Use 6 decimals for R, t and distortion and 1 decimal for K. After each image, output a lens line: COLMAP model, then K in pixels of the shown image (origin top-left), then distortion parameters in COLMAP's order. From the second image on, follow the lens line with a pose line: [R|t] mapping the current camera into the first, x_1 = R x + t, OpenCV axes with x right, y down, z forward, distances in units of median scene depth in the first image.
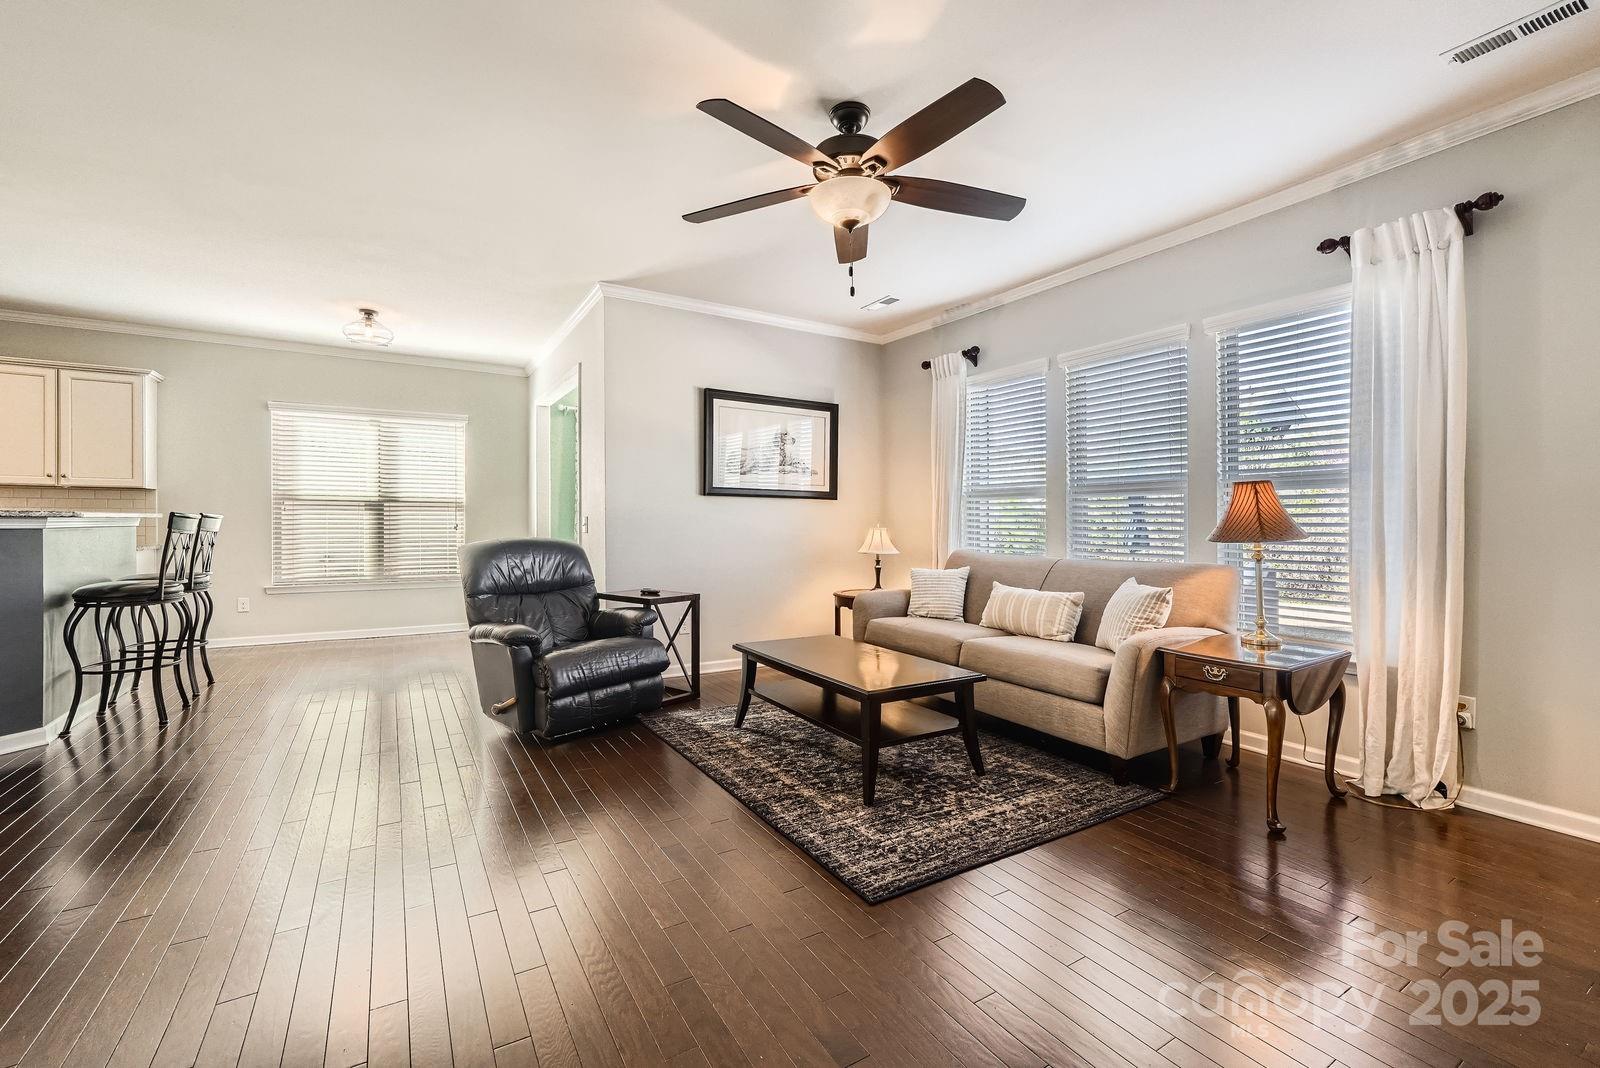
lens RADIAL K [[693.2, 0, 800.0], [0, 693.2, 534.0], [0, 0, 1]] dist [-0.000771, -0.000001]
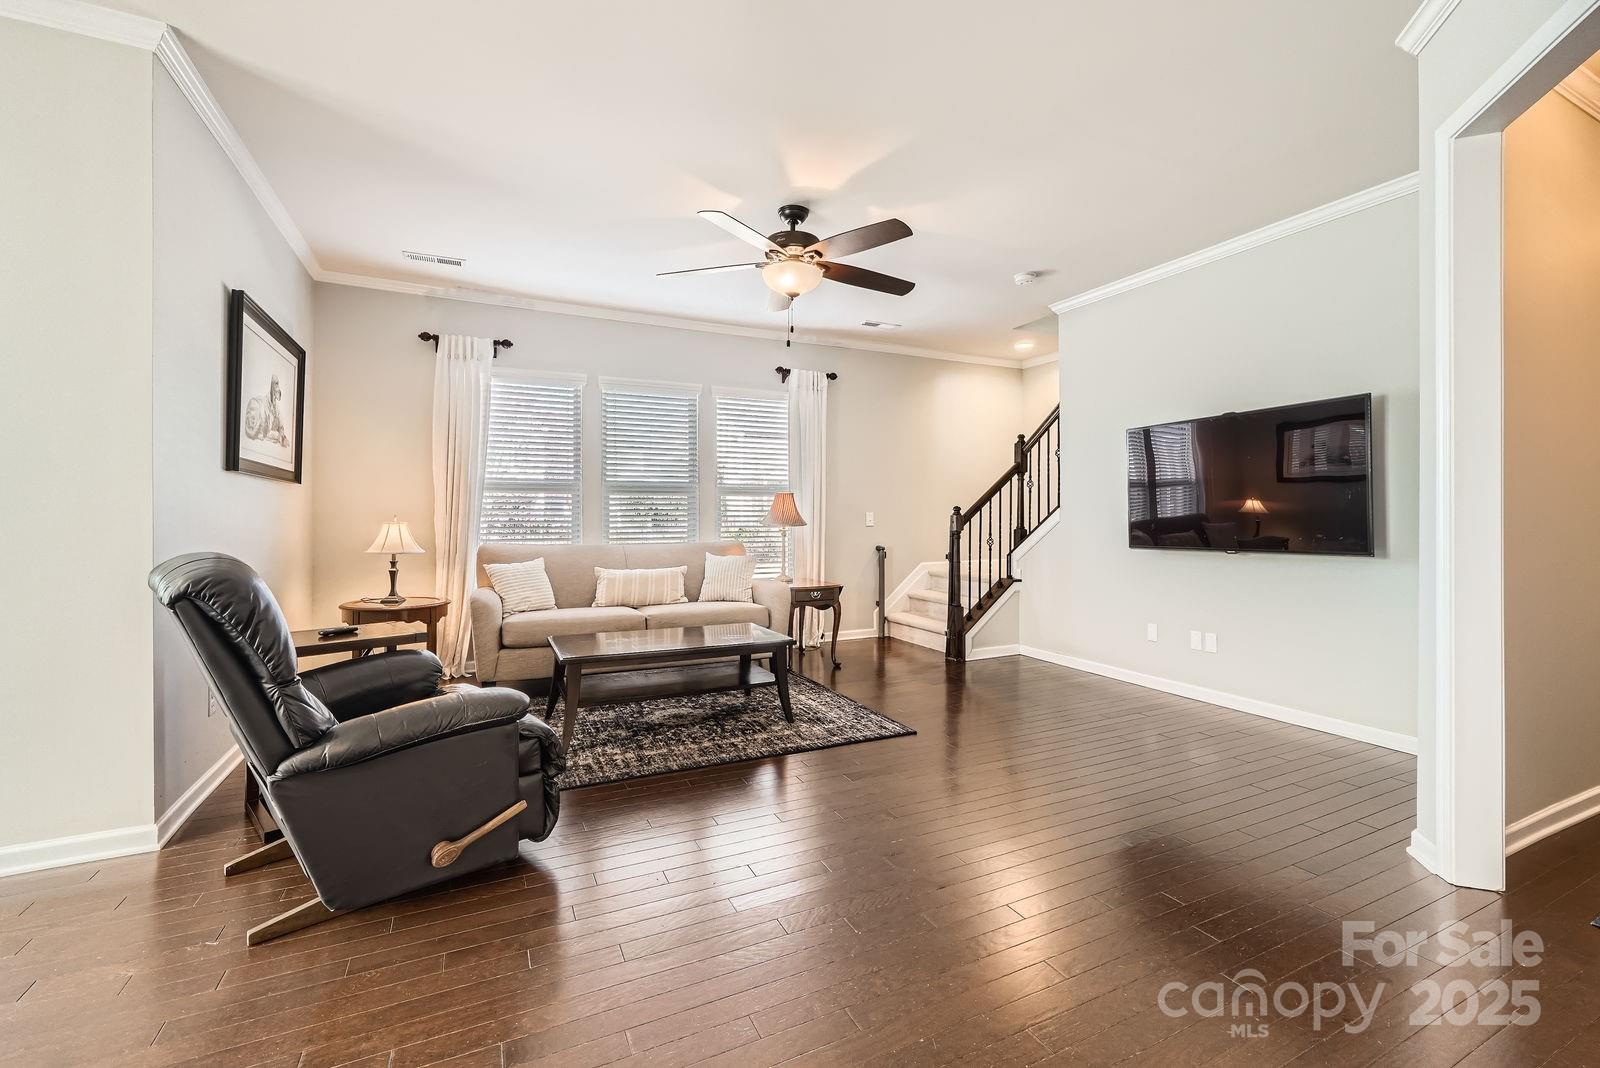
lens RADIAL K [[693.2, 0, 800.0], [0, 693.2, 534.0], [0, 0, 1]] dist [-0.000771, -0.000001]
pose [[0.074894, -0.033427, 0.996631, -0.992736], [0.011307, 0.999402, 0.032670, -0.023512], [-0.997127, 0.008822, 0.075227, 0.685258]]
